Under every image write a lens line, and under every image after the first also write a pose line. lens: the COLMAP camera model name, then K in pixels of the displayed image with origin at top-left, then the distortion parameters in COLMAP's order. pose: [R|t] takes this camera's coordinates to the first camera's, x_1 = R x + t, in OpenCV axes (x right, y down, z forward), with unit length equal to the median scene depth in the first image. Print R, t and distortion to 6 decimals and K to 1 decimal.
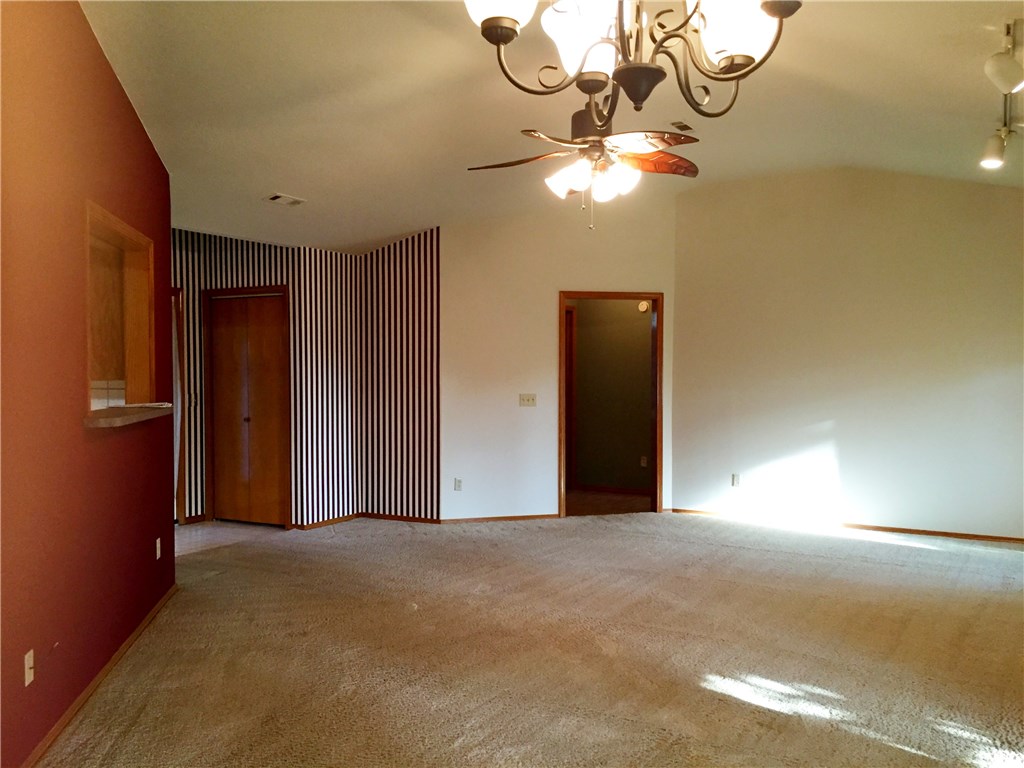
lens RADIAL K [[872.7, 0, 511.5], [0, 872.7, 384.3], [0, 0, 1]] dist [0.072109, -0.095813]
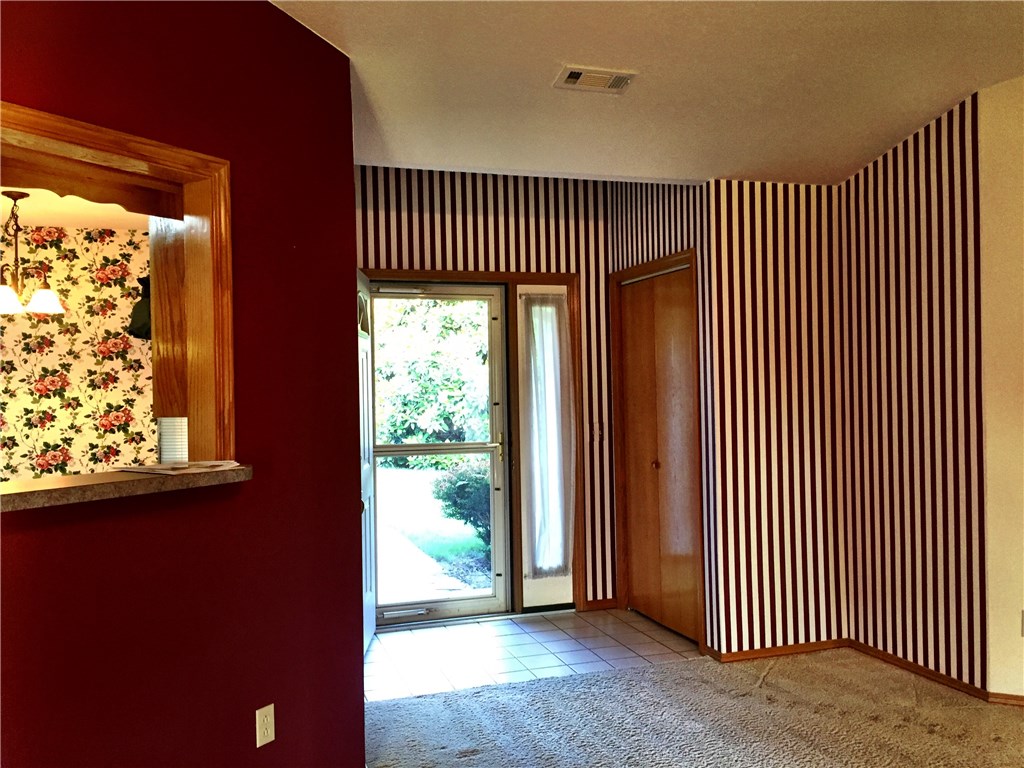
lens RADIAL K [[872.7, 0, 513.3], [0, 872.7, 386.9], [0, 0, 1]] dist [0.072109, -0.095813]
pose [[0.722372, -0.013114, -0.691380, 0.069813], [0.017162, 0.999852, -0.001033, -0.018562], [0.691291, -0.011119, 0.722491, 0.462404]]
